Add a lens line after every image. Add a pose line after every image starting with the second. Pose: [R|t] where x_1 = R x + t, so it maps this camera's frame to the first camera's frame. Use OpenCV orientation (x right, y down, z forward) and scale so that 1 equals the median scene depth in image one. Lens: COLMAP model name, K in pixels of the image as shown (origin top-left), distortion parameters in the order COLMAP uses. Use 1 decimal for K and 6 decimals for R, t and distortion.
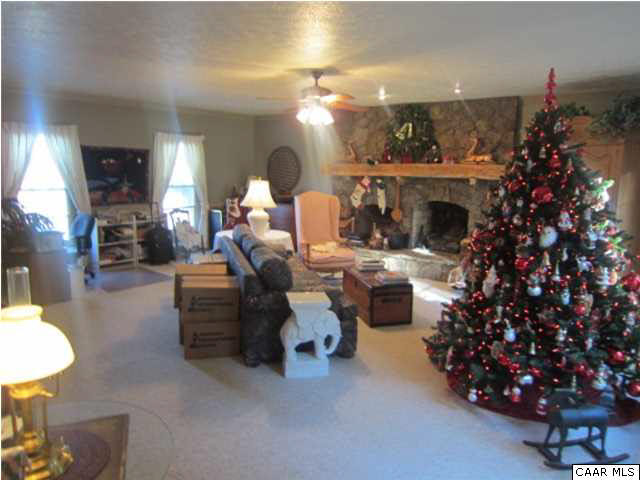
lens RADIAL K [[434.4, 0, 320.0], [0, 434.4, 240.0], [0, 0, 1]] dist [-0.034478, 0.001258]
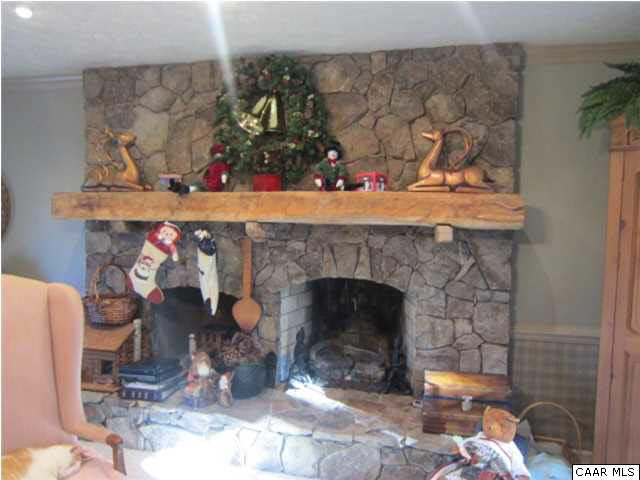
lens RADIAL K [[434.4, 0, 320.0], [0, 434.4, 240.0], [0, 0, 1]] dist [-0.034478, 0.001258]
pose [[0.901824, -0.018766, 0.431697, 0.061887], [0.064734, 0.993649, -0.092036, -0.086079], [-0.427228, 0.110946, 0.897311, 0.593881]]
